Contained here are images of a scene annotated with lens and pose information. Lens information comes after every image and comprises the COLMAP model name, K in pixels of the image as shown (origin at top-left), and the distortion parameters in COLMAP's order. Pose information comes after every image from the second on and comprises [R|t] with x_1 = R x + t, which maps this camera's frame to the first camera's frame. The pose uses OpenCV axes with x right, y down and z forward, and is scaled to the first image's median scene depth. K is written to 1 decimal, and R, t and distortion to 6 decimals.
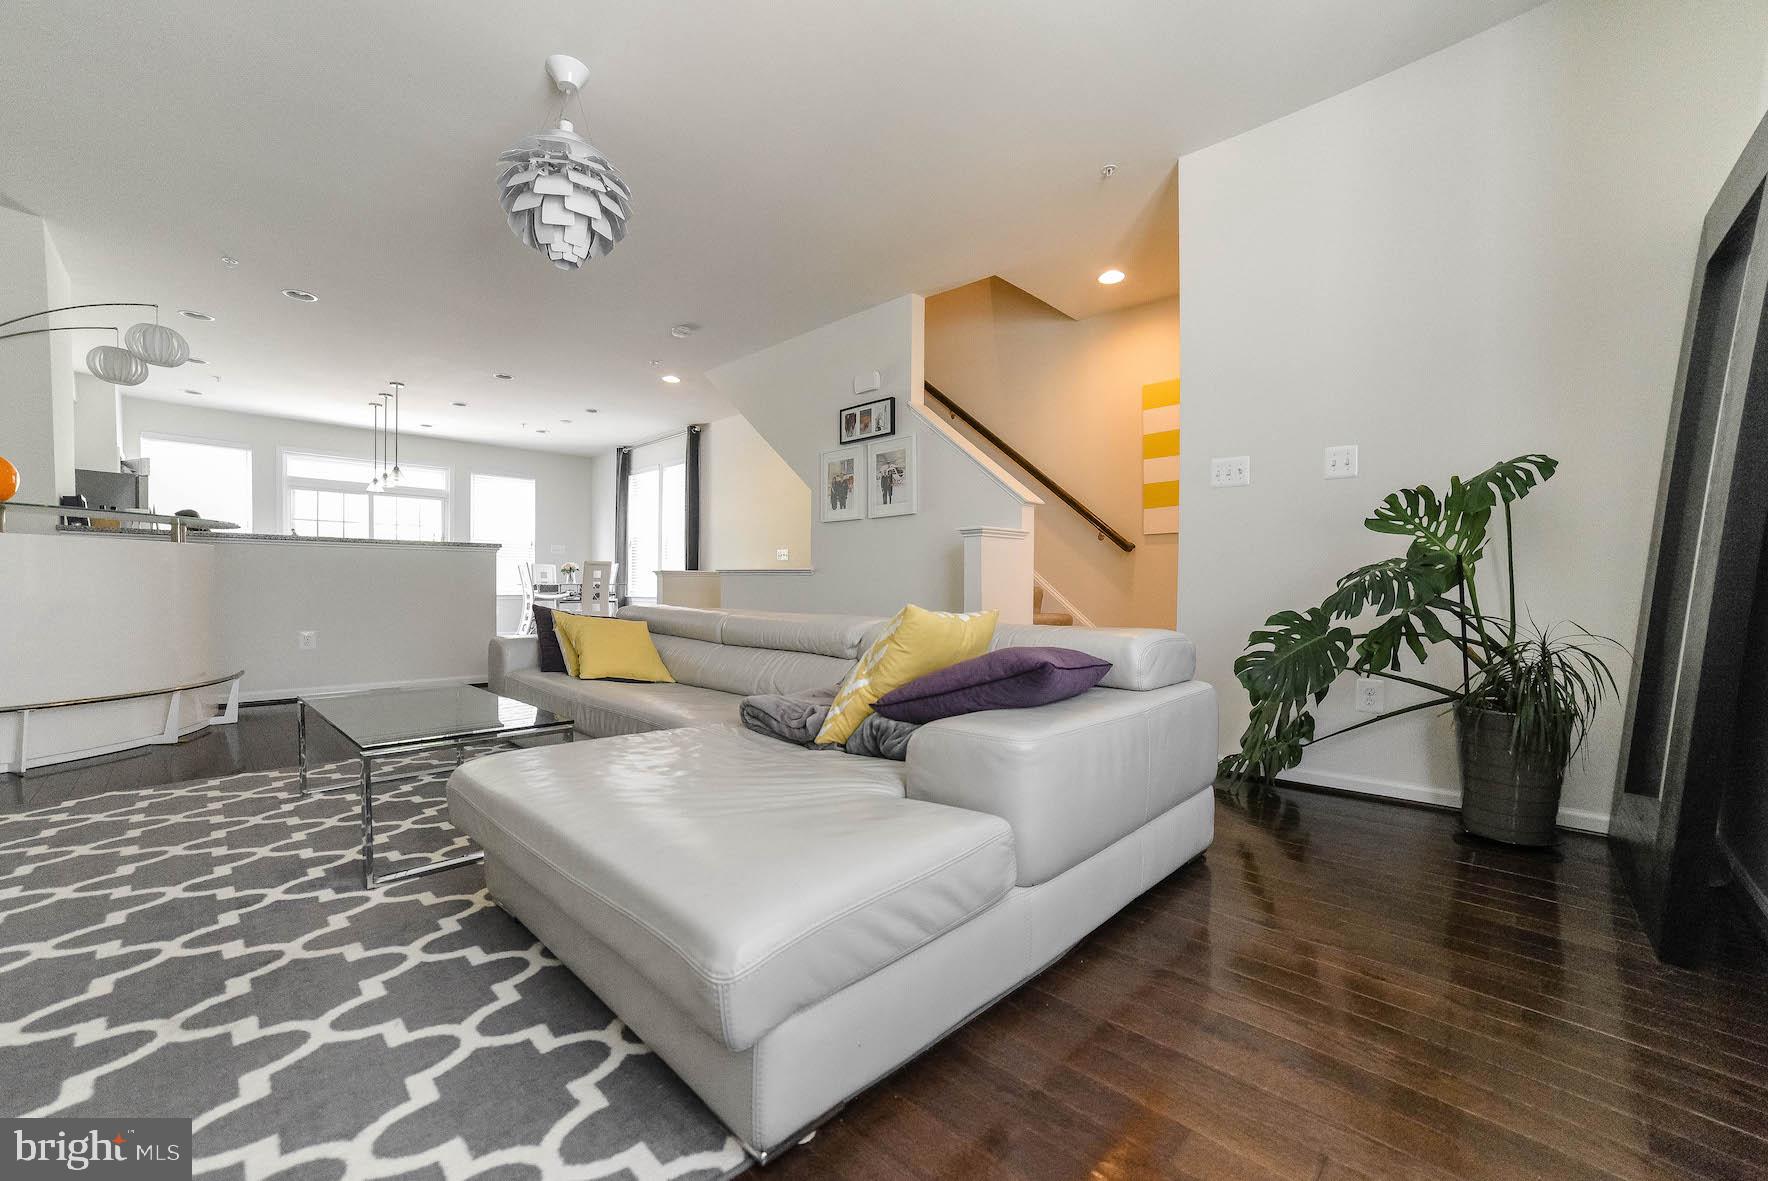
lens RADIAL K [[720.0, 0, 895.1], [0, 720.0, 599.2], [0, 0, 1]] dist [-0.088142, 0.039261]
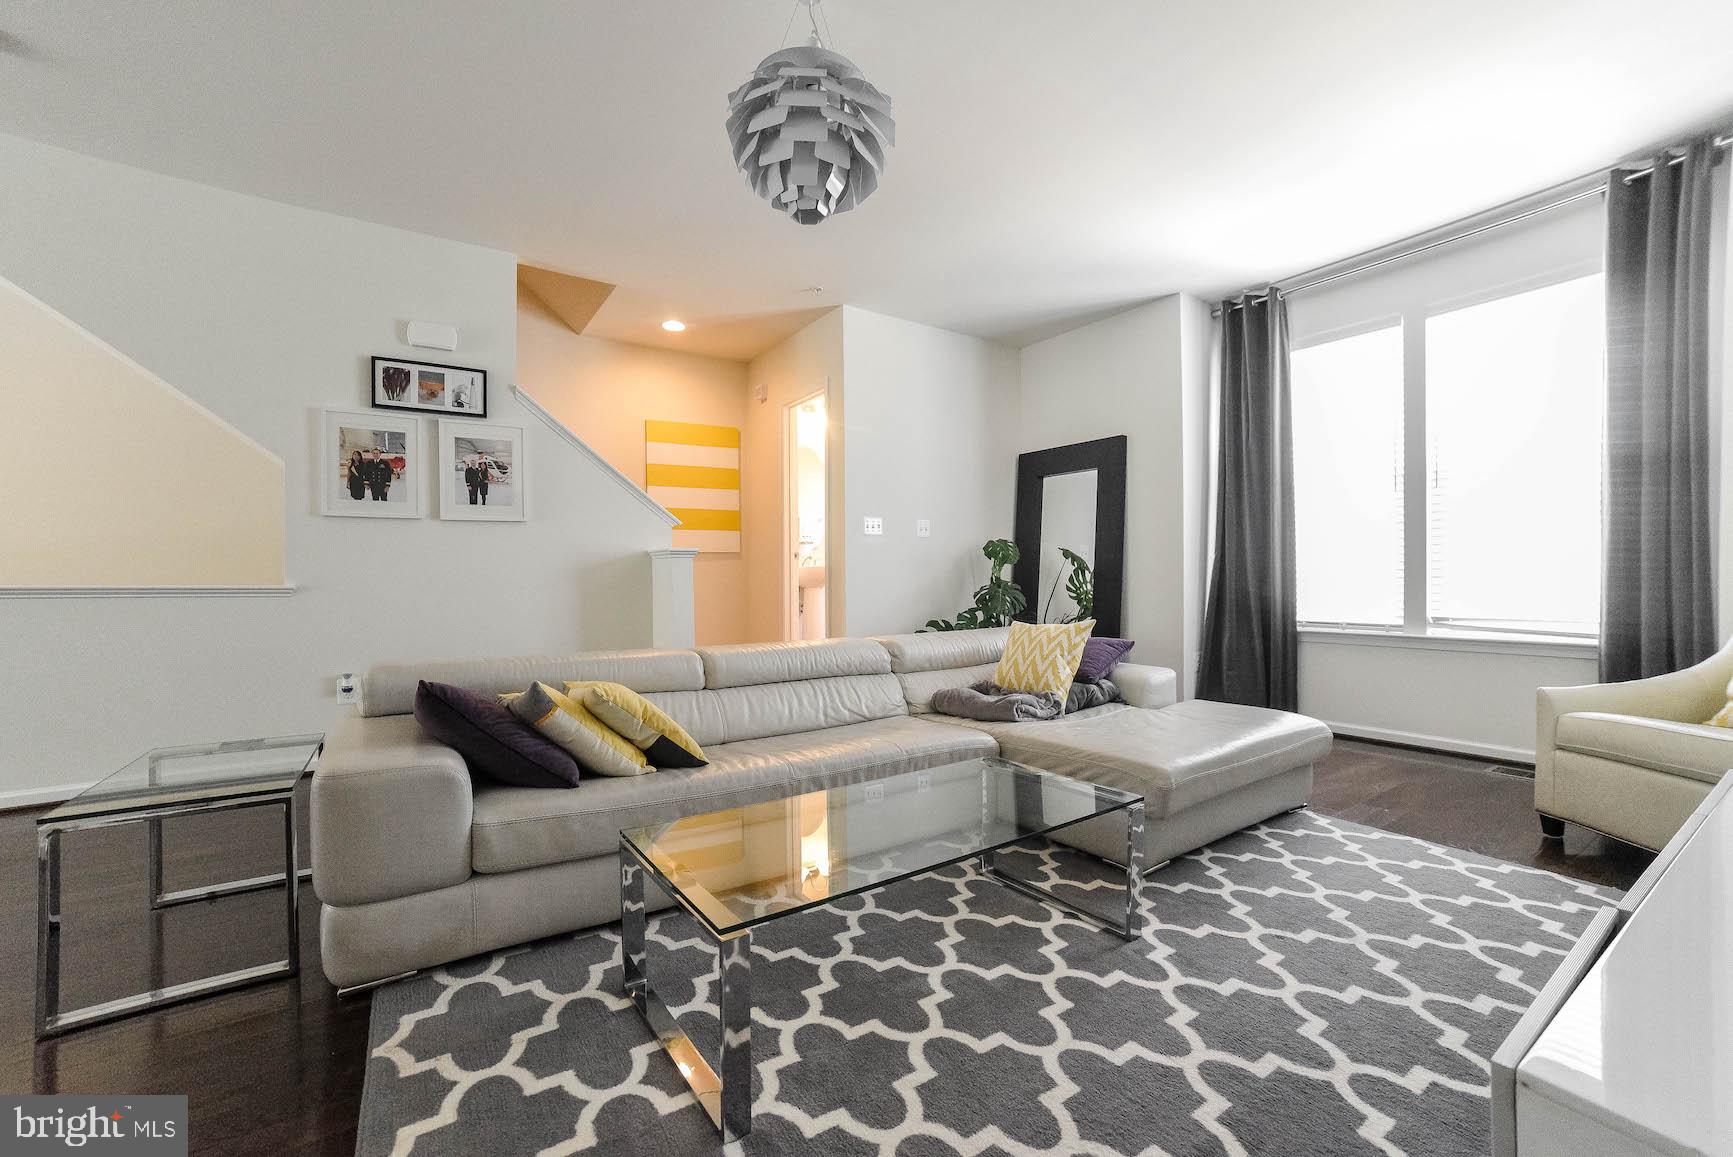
lens RADIAL K [[705.8, 0, 877.4], [0, 705.8, 587.1], [0, 0, 1]] dist [-0.088142, 0.039261]
pose [[0.208842, -0.019010, 0.977765, -0.645813], [0.022554, 0.999639, 0.014618, -0.042251], [-0.977689, 0.018999, 0.209195, 0.408028]]
